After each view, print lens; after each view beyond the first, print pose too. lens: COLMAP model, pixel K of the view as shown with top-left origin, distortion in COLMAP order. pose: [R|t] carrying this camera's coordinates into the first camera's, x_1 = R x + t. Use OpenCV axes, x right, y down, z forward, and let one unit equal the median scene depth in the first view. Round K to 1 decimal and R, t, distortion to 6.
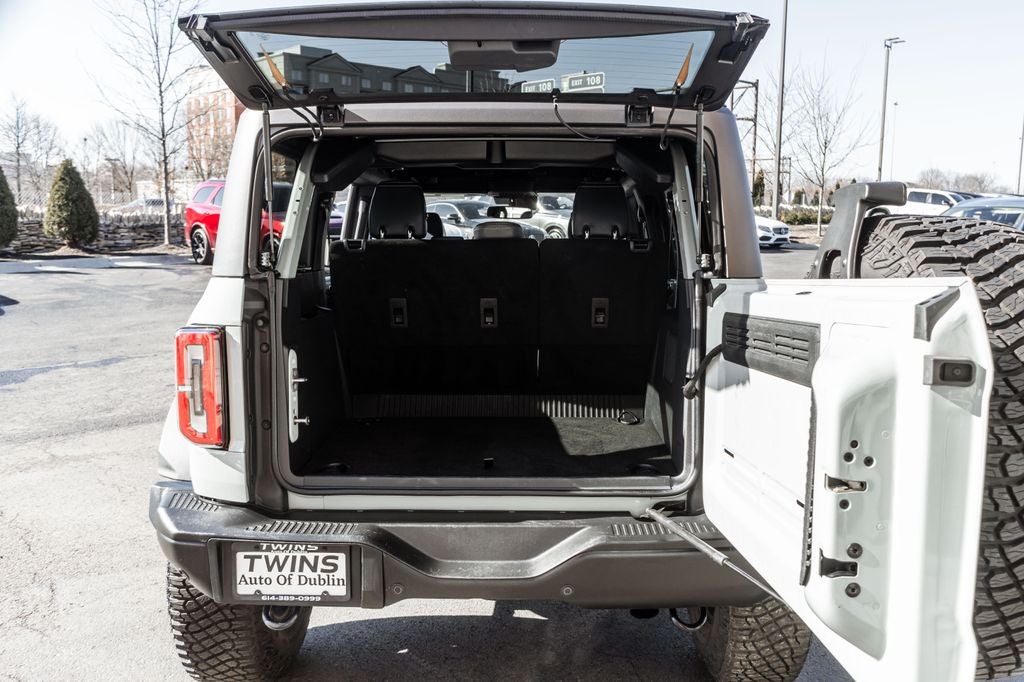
lens RADIAL K [[891.1, 0, 543.9], [0, 891.1, 357.9], [0, 0, 1]] dist [-0.007370, 0.005298]
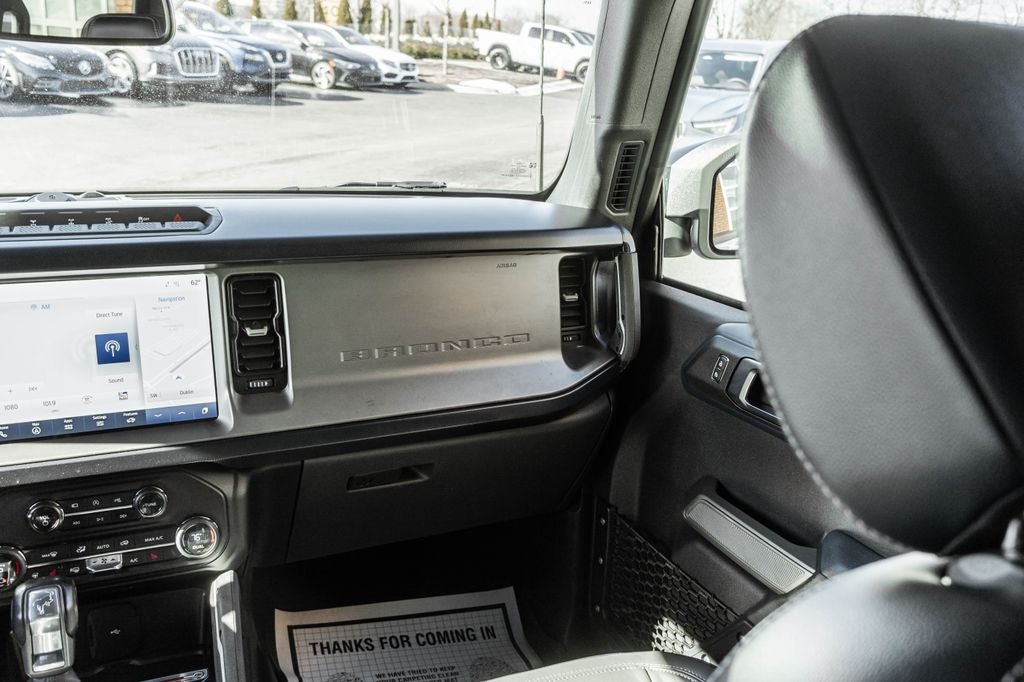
lens RADIAL K [[922.7, 0, 528.3], [0, 922.7, 355.2], [0, 0, 1]] dist [-0.015031, 0.013767]
pose [[0.911534, -0.088272, 0.401639, -0.003014], [0.020227, 0.985132, 0.170607, -0.020262], [-0.410727, -0.147390, 0.899766, 0.129696]]
